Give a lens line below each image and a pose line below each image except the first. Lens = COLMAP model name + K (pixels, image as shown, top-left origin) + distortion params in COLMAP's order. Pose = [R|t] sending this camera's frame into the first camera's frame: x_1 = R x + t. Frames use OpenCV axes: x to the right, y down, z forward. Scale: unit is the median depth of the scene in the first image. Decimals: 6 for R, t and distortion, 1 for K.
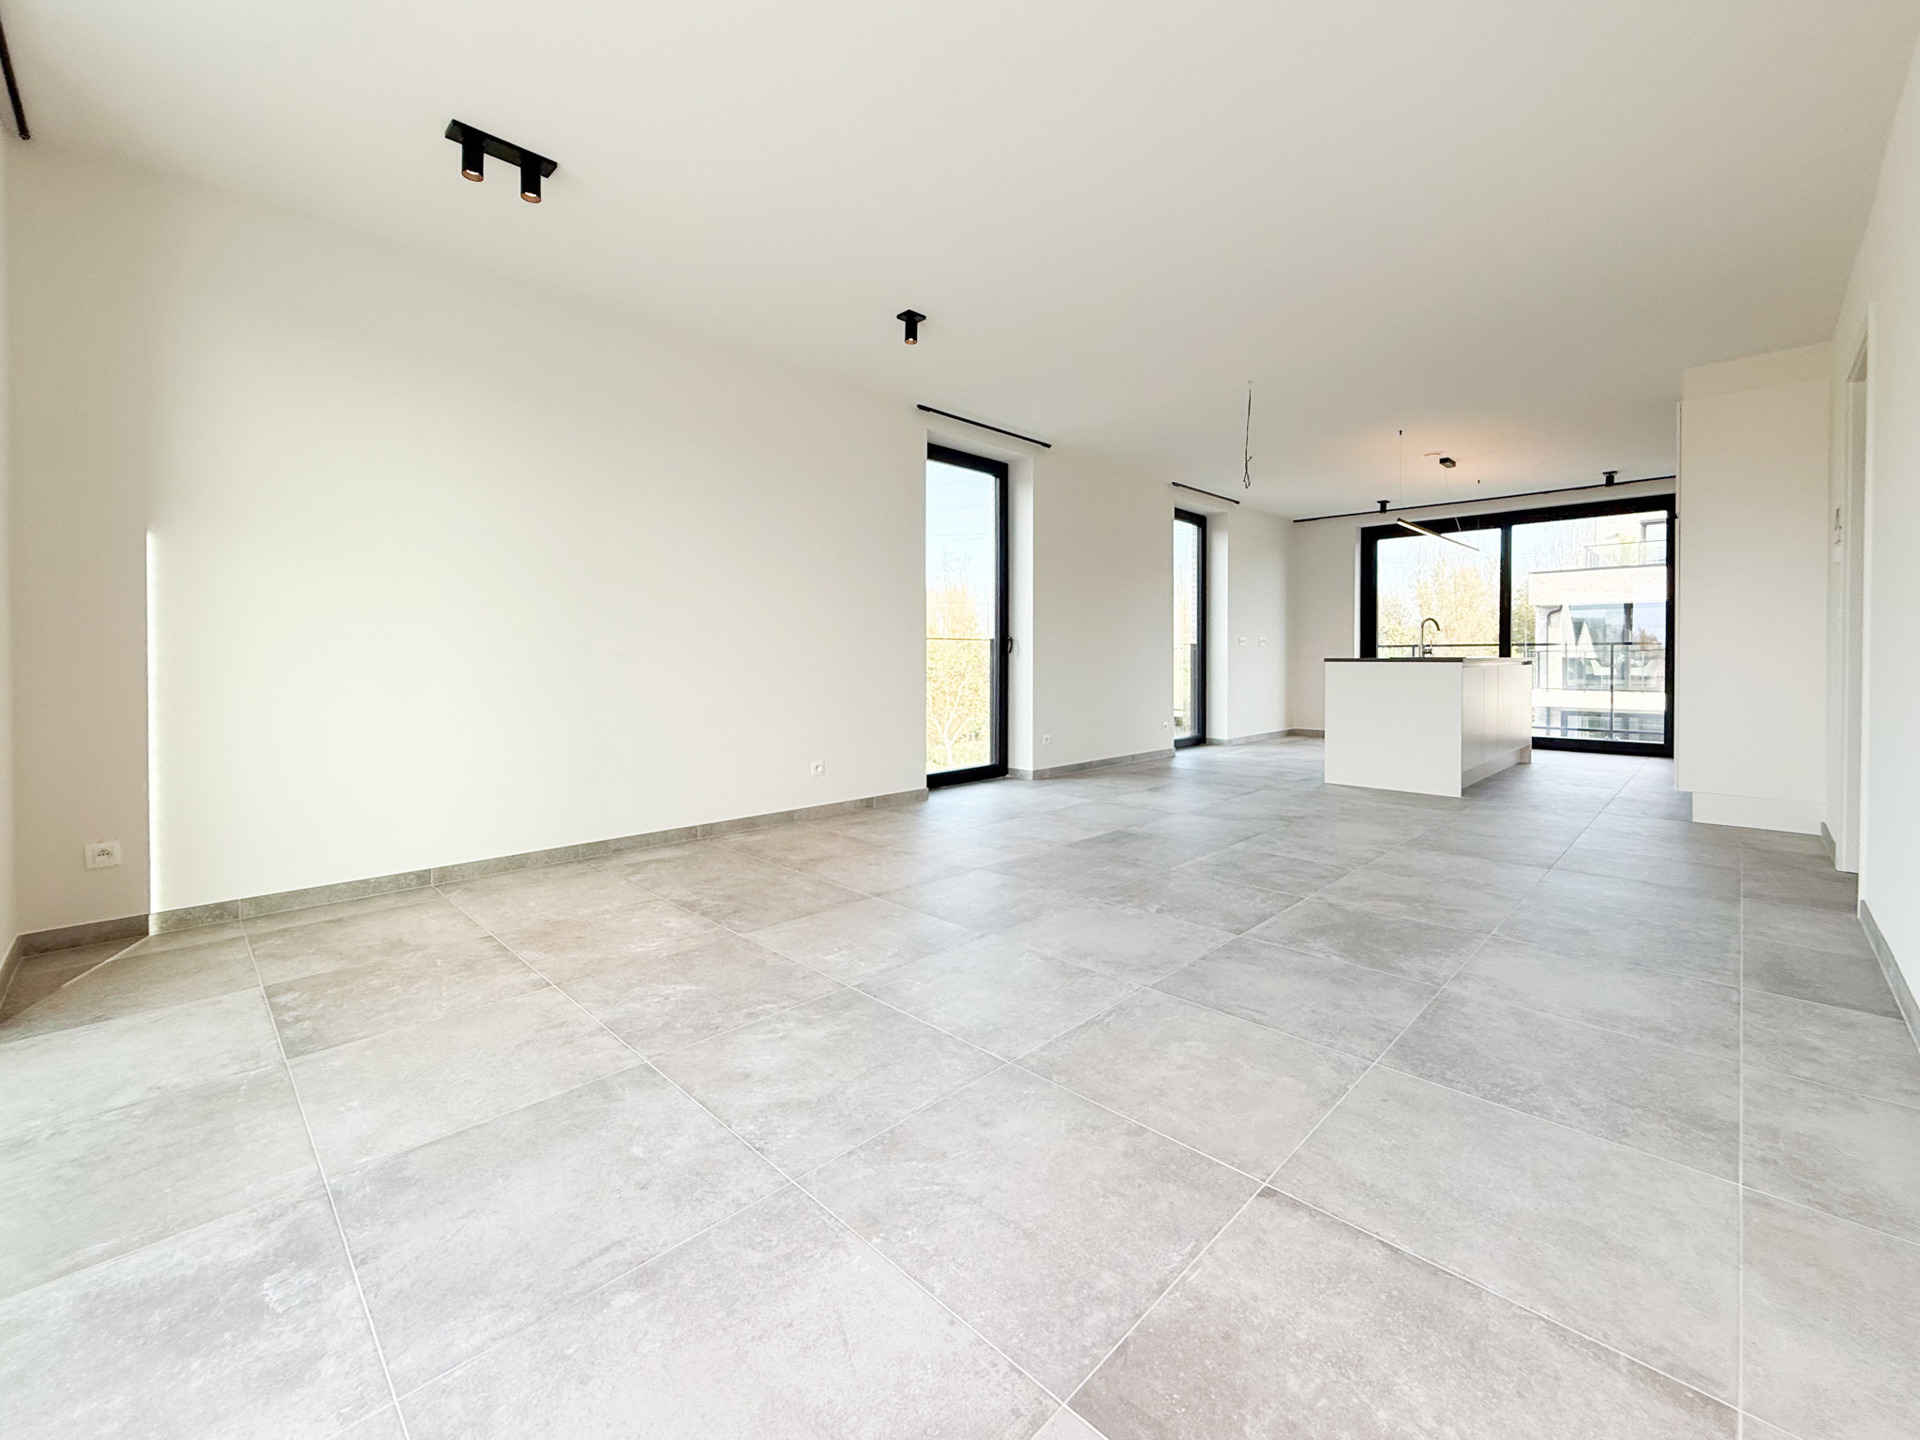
lens RADIAL K [[787.1, 0, 960.0], [0, 787.1, 720.0], [0, 0, 1]] dist [0.000057, 0.000070]
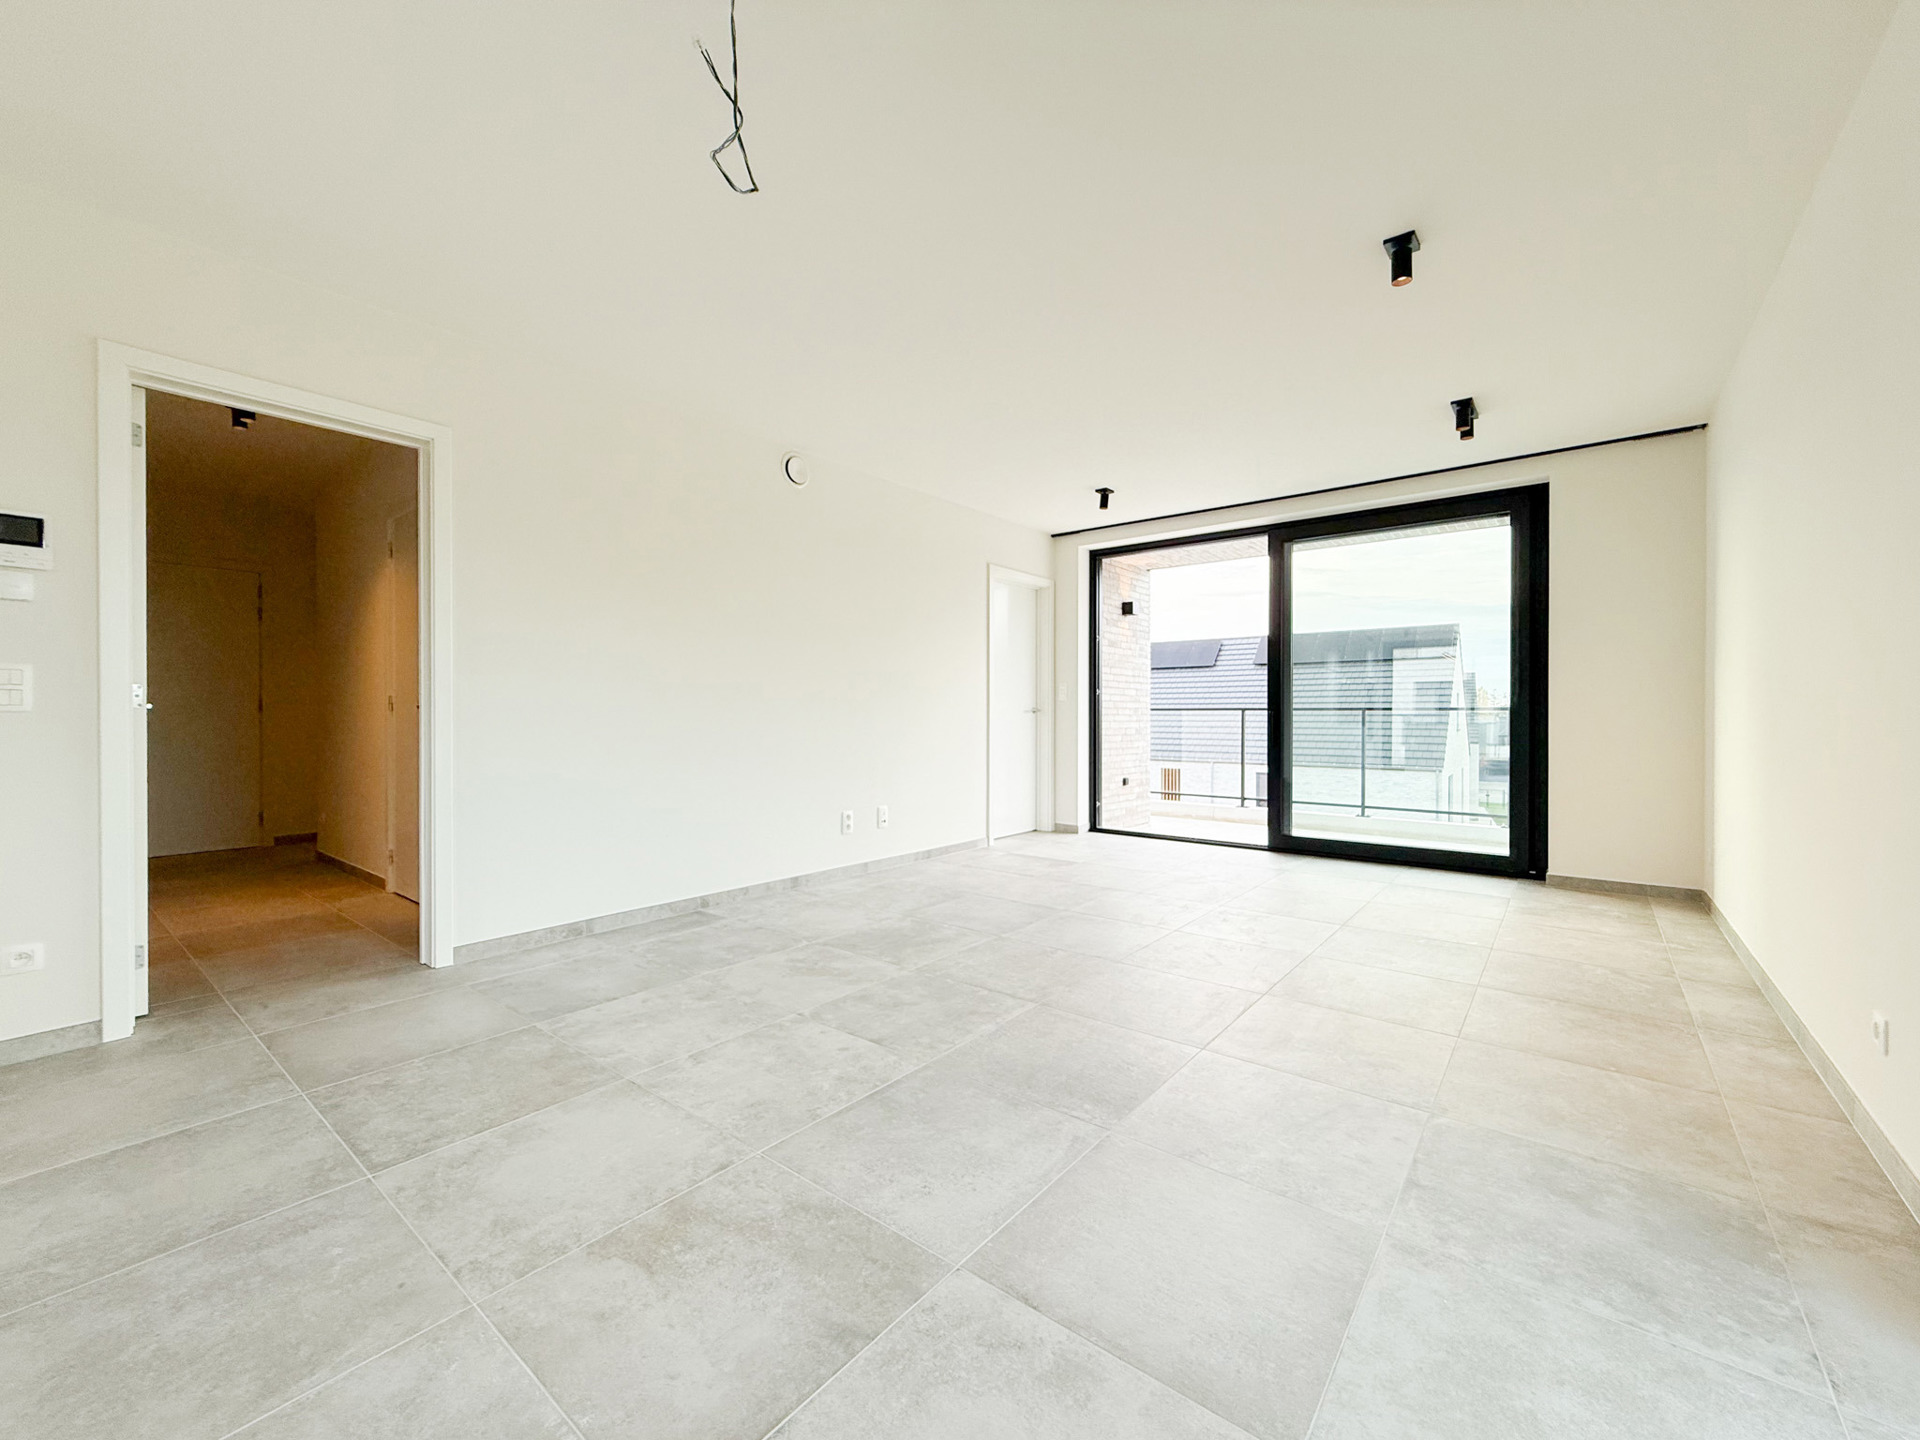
lens RADIAL K [[787.1, 0, 960.0], [0, 787.1, 720.0], [0, 0, 1]] dist [0.000057, 0.000070]
pose [[-0.994201, 0.004530, -0.107443, 0.697681], [-0.004653, 0.996365, 0.085059, -0.261533], [0.107437, 0.085065, -0.990566, 2.841538]]
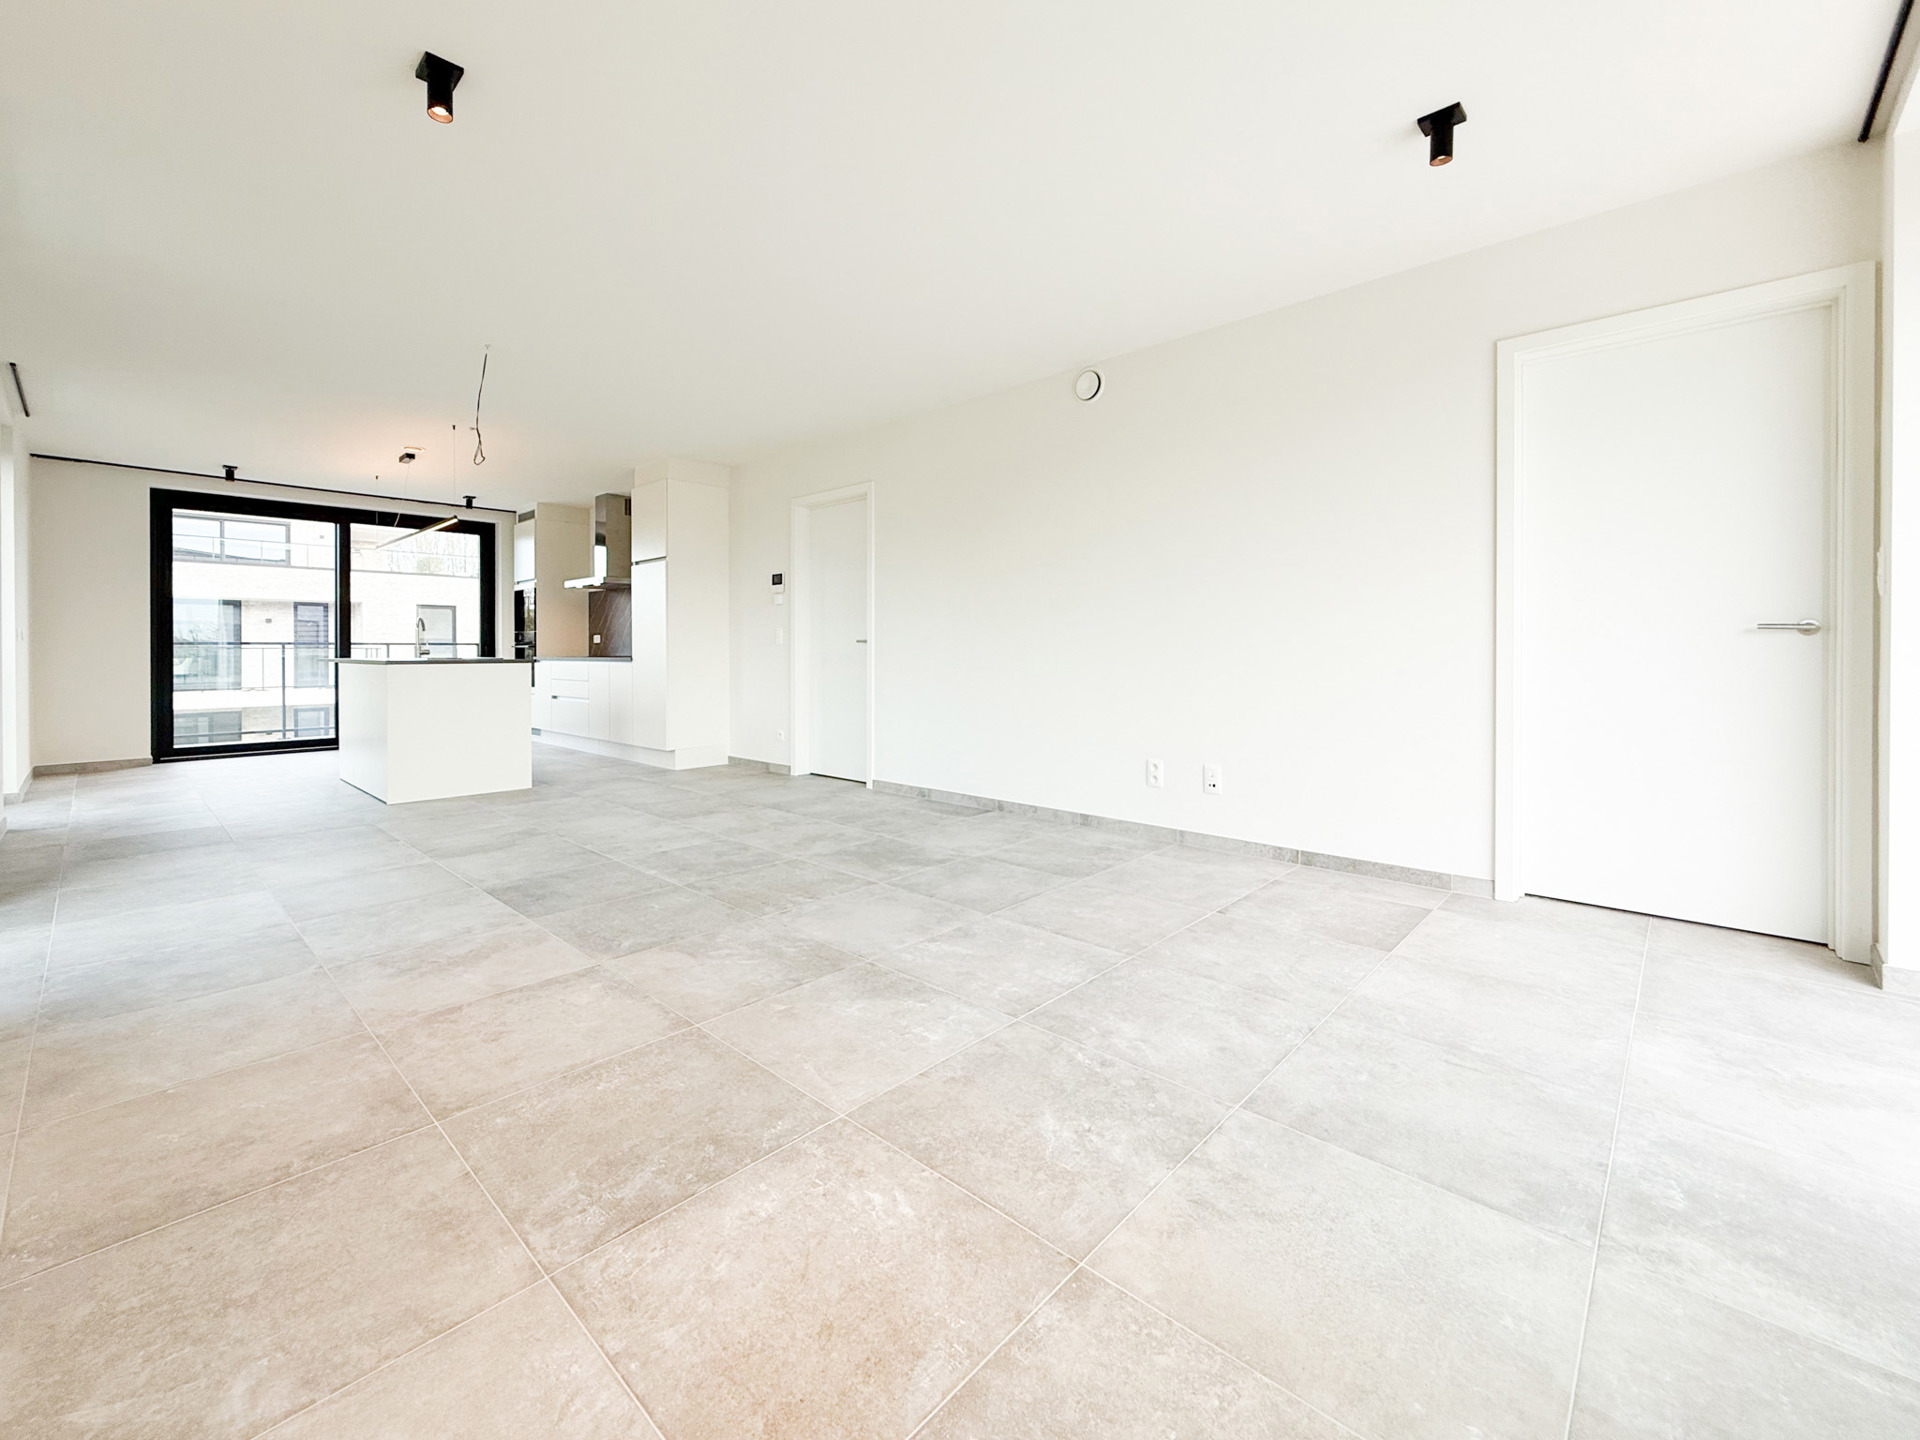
lens RADIAL K [[795.6, 0, 930.7], [0, 795.6, 643.4], [0, 0, 1]] dist [0.000487, -0.000002]
pose [[-0.012781, 0.012180, 0.999844, -1.121657], [0.080521, 0.996691, -0.011112, -0.103306], [-0.996671, 0.080367, -0.013720, 1.121594]]
